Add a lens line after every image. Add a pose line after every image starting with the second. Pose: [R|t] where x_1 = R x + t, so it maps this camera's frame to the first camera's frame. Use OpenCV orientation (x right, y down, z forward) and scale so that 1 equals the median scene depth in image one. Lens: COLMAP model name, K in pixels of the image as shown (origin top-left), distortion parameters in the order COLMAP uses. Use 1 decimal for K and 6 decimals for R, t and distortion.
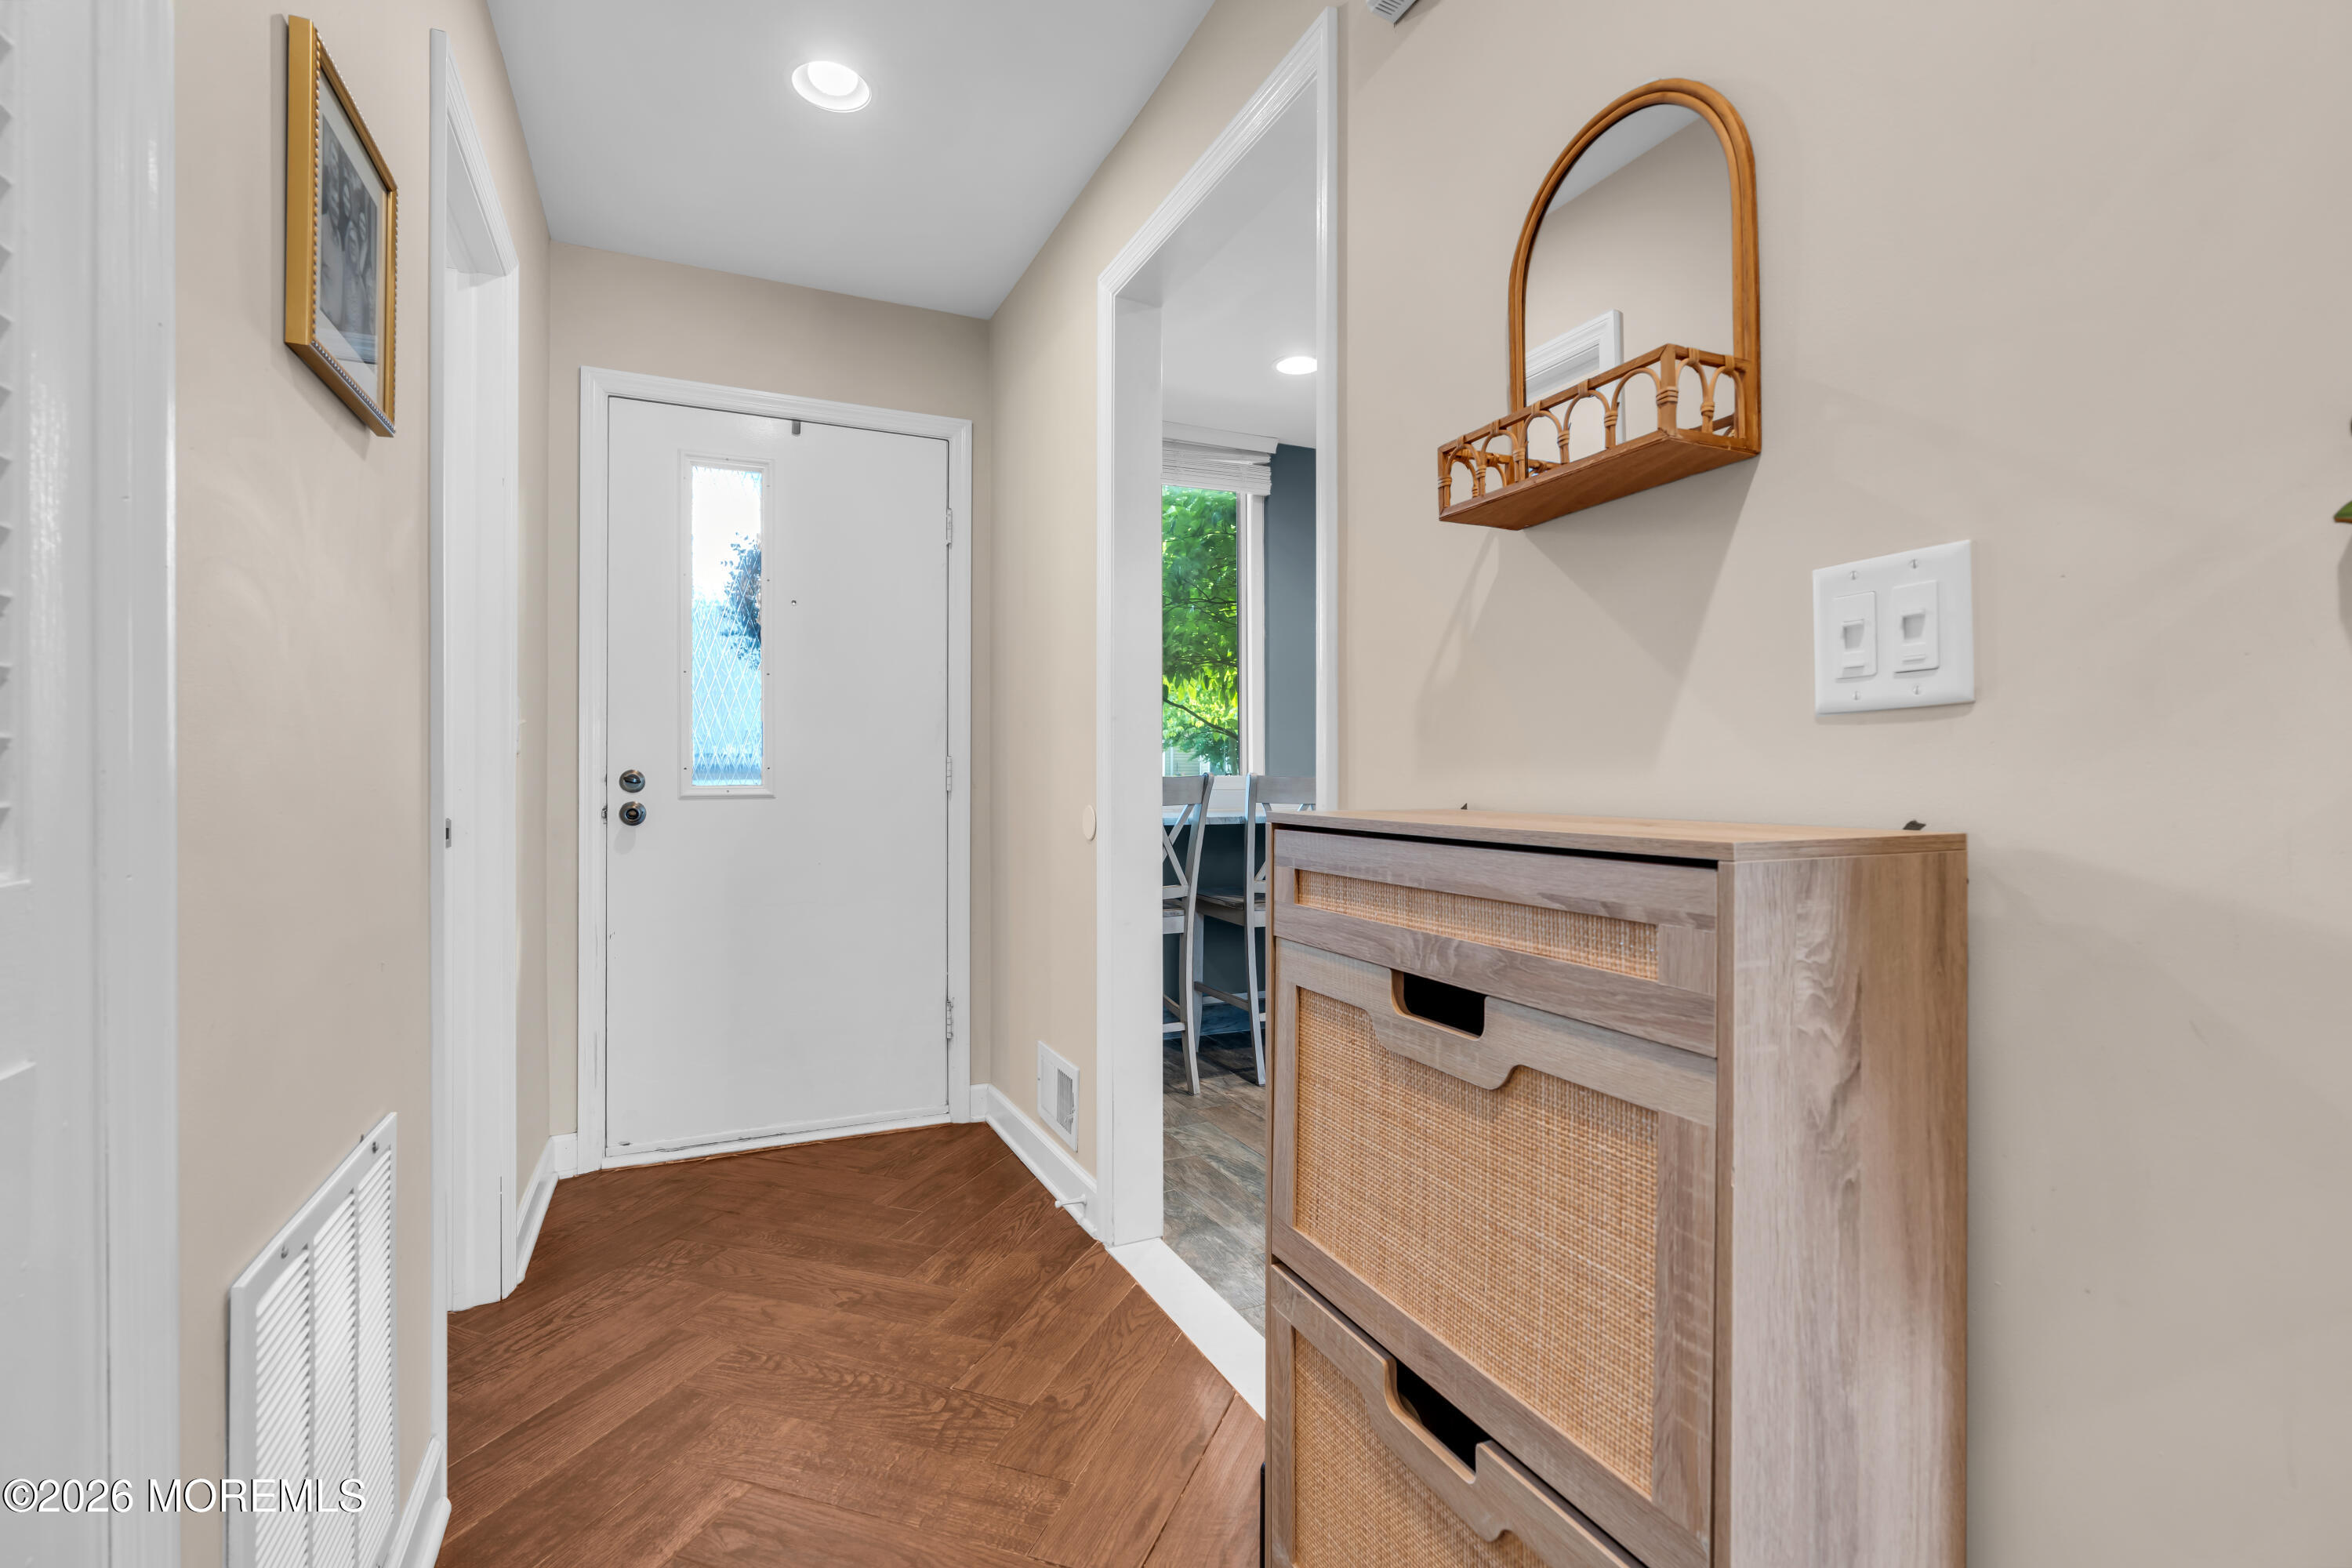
lens RADIAL K [[1054.6, 0, 1176.0], [0, 1054.6, 784.0], [0, 0, 1]] dist [-0.007245, 0.001004]
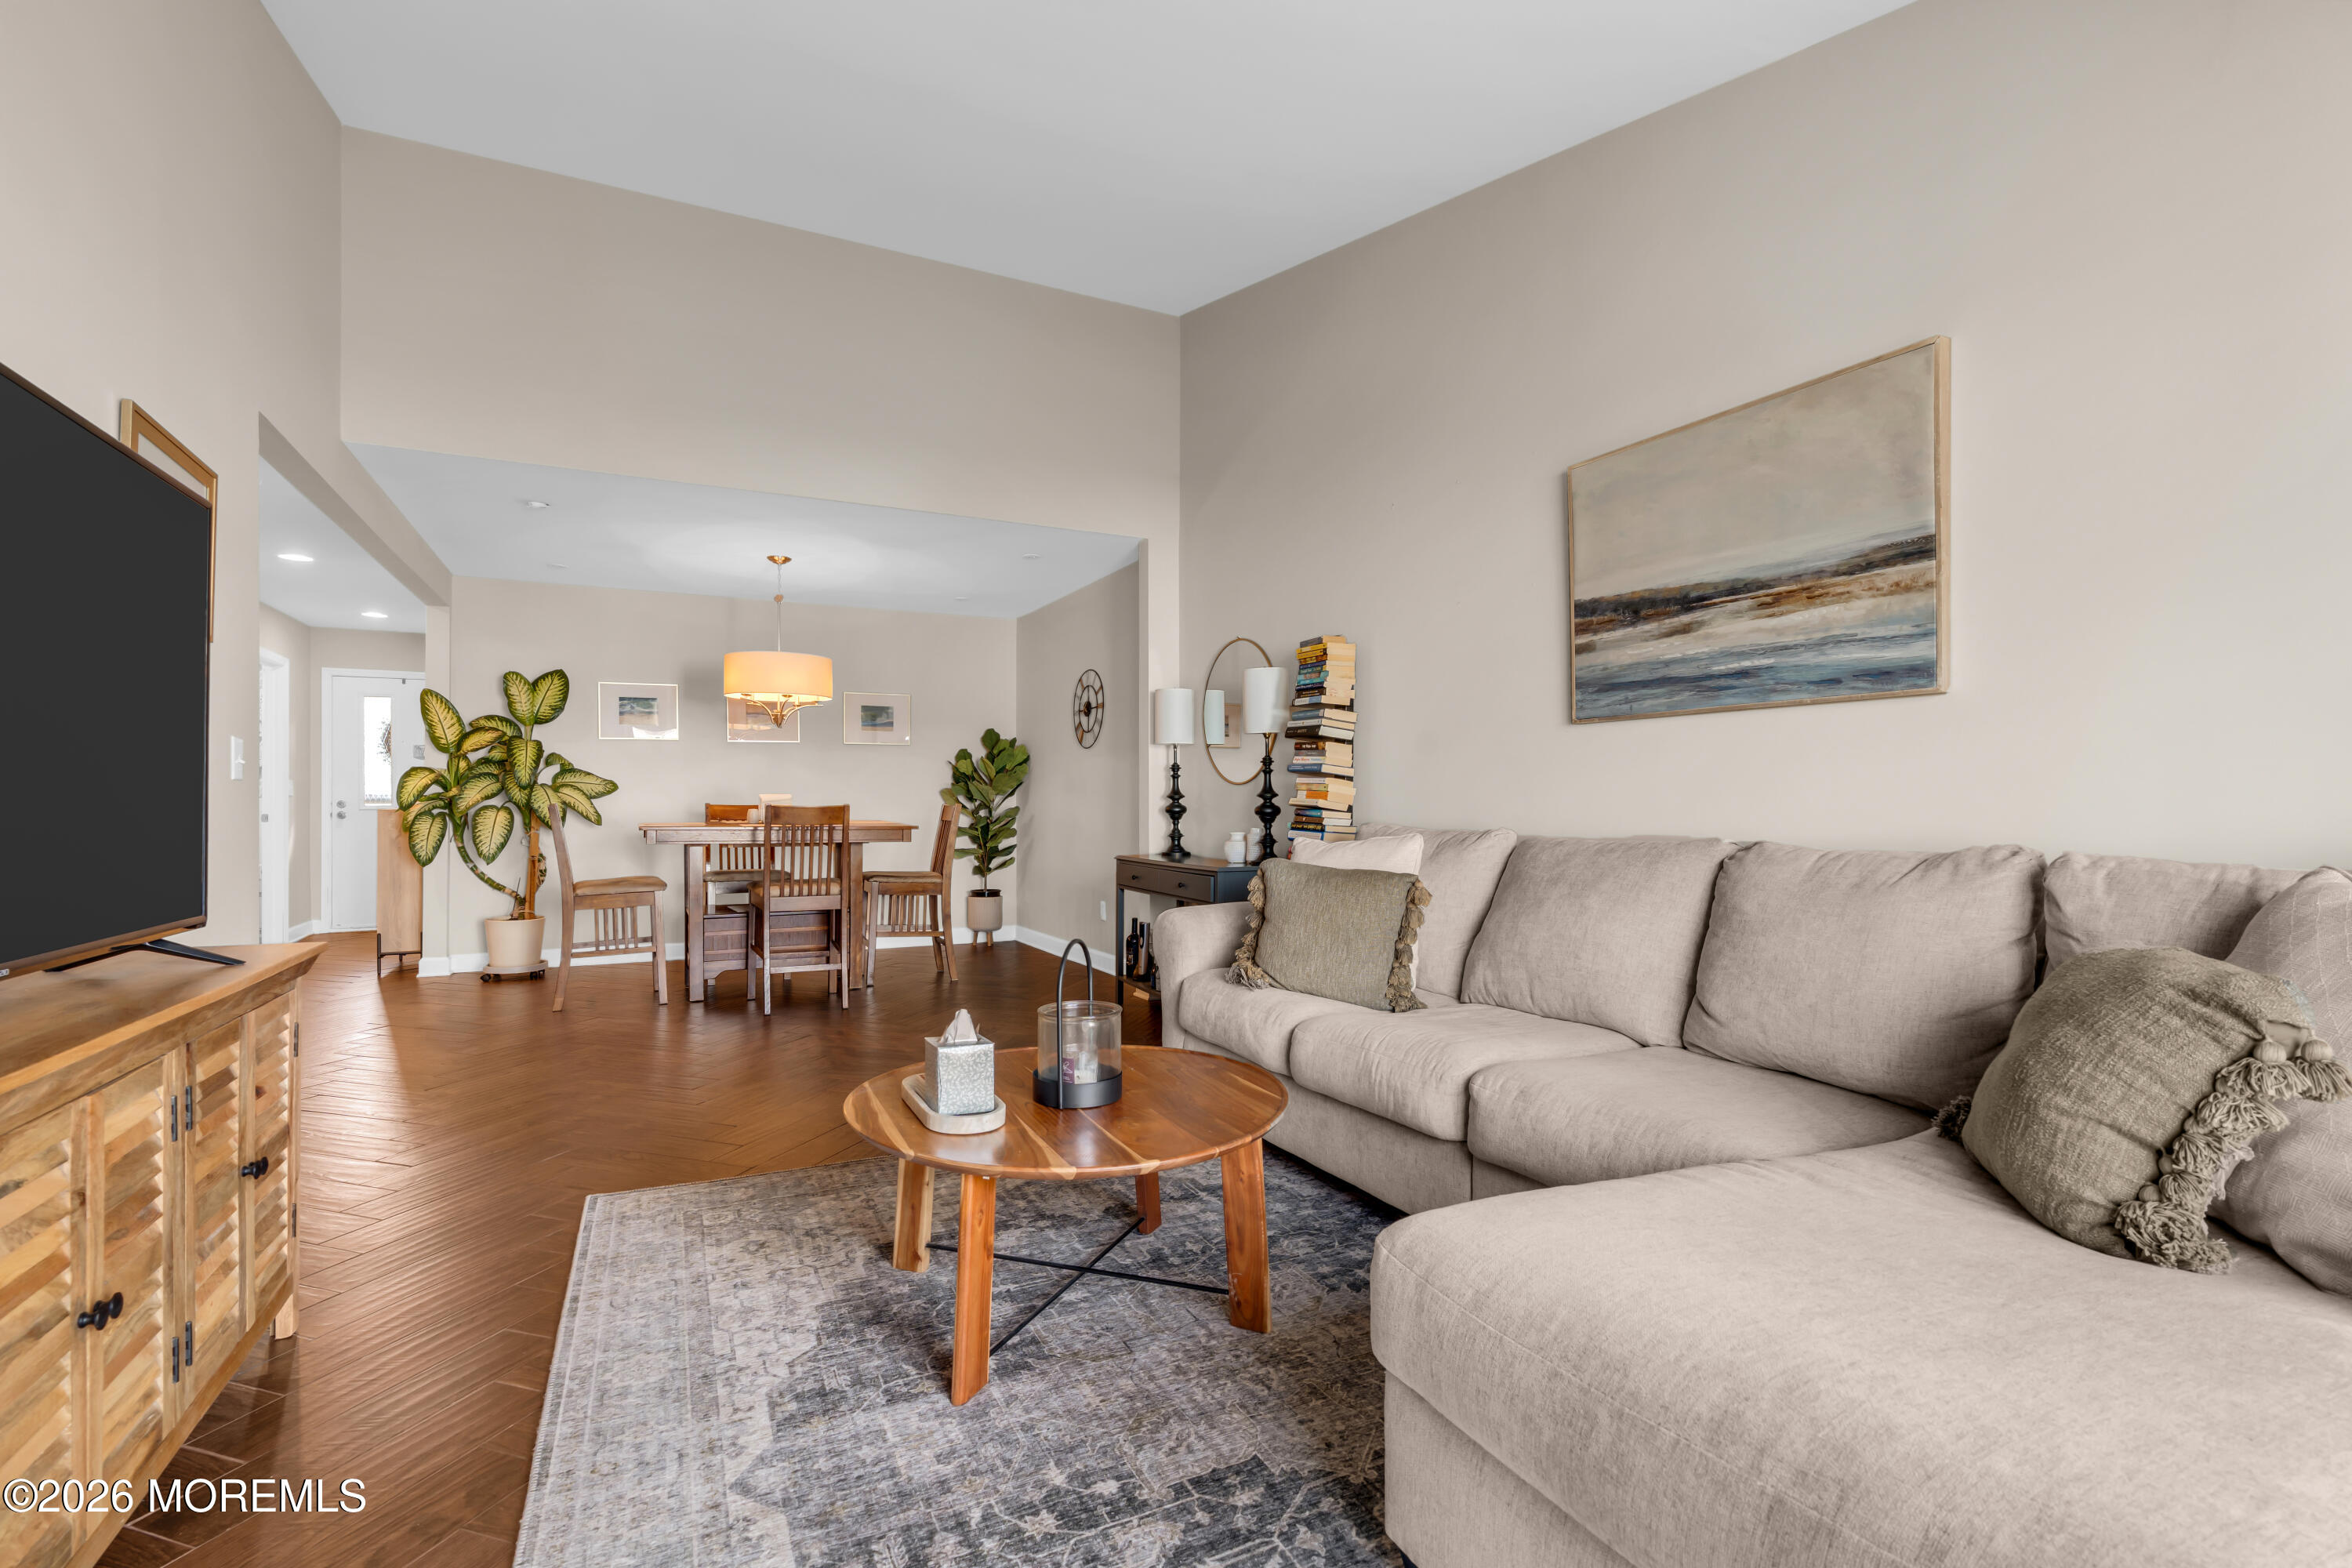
lens RADIAL K [[1062.9, 0, 1168.3], [0, 1062.9, 802.3], [0, 0, 1]] dist [-0.003696, 0.000296]
pose [[0.999524, -0.001887, 0.030781, 1.751224], [0.002053, 0.999984, -0.005350, 0.013160], [-0.030770, 0.005411, 0.999512, -2.098652]]
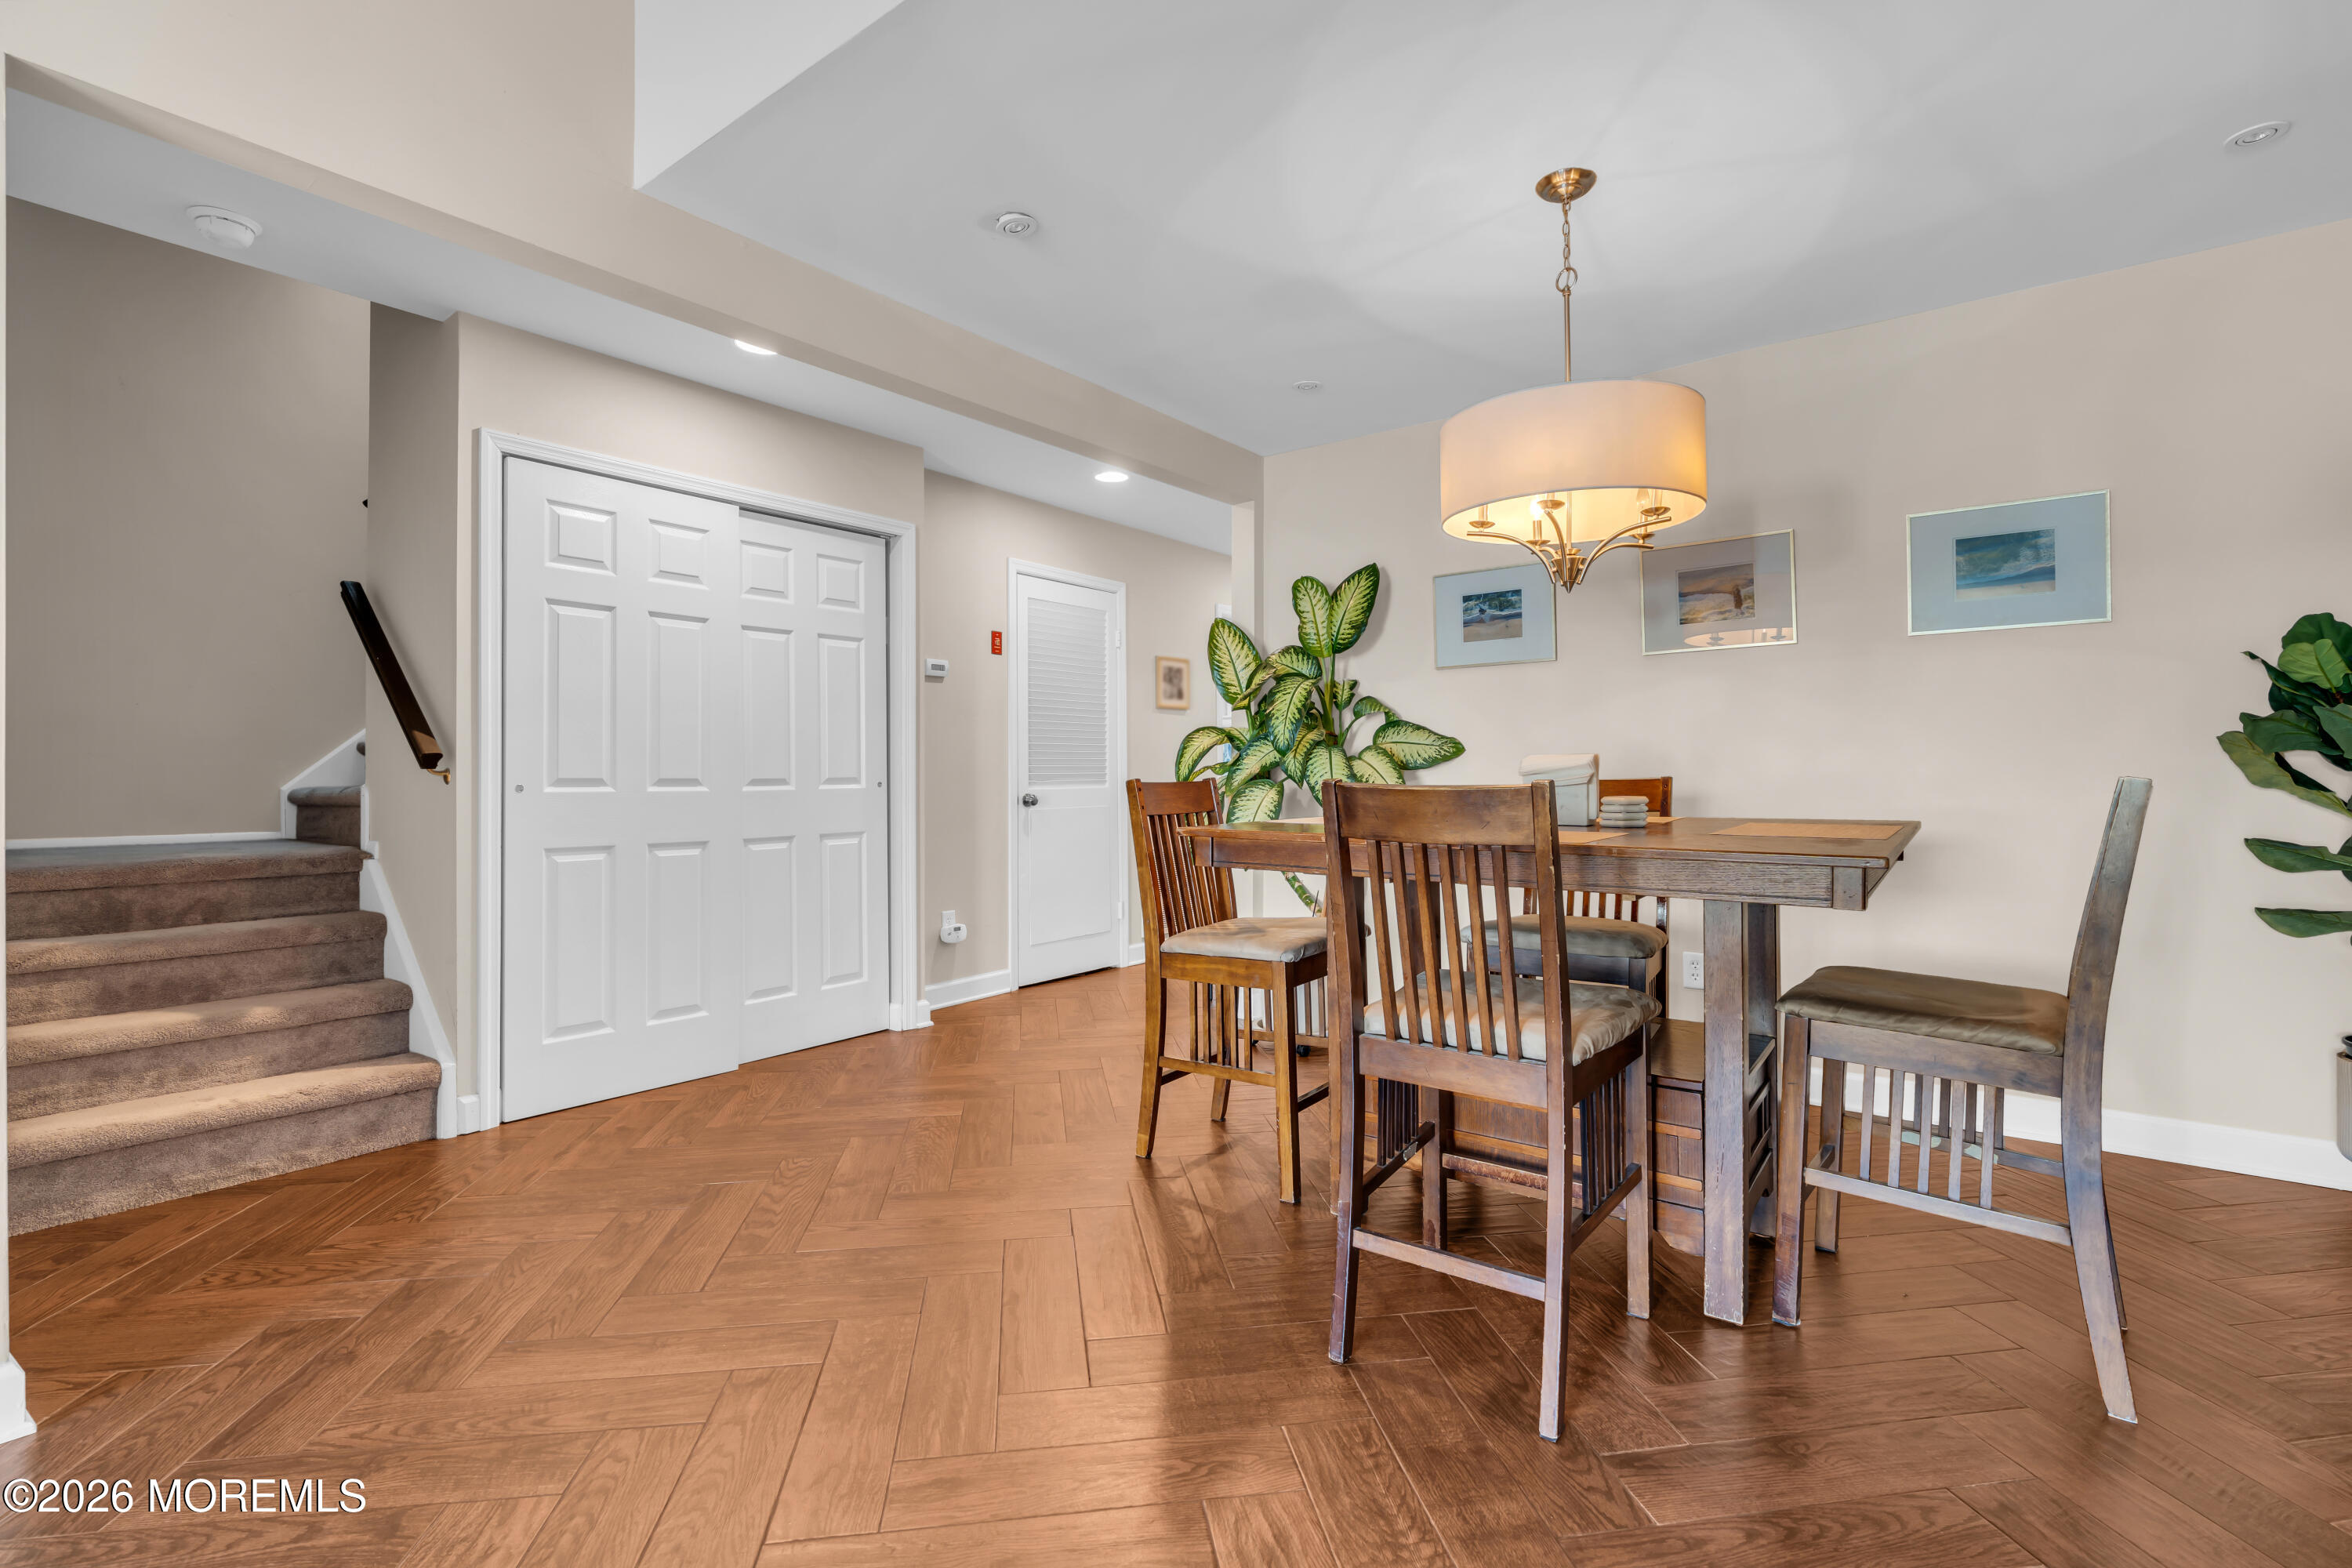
lens RADIAL K [[1062.0, 0, 1174.8], [0, 1062.0, 769.6], [0, 0, 1]] dist [-0.007672, -0.000121]
pose [[0.465508, -0.008621, -0.885001, 1.656155], [0.000292, 0.999954, -0.009587, 0.004560], [0.885043, 0.004204, 0.465490, -0.641238]]
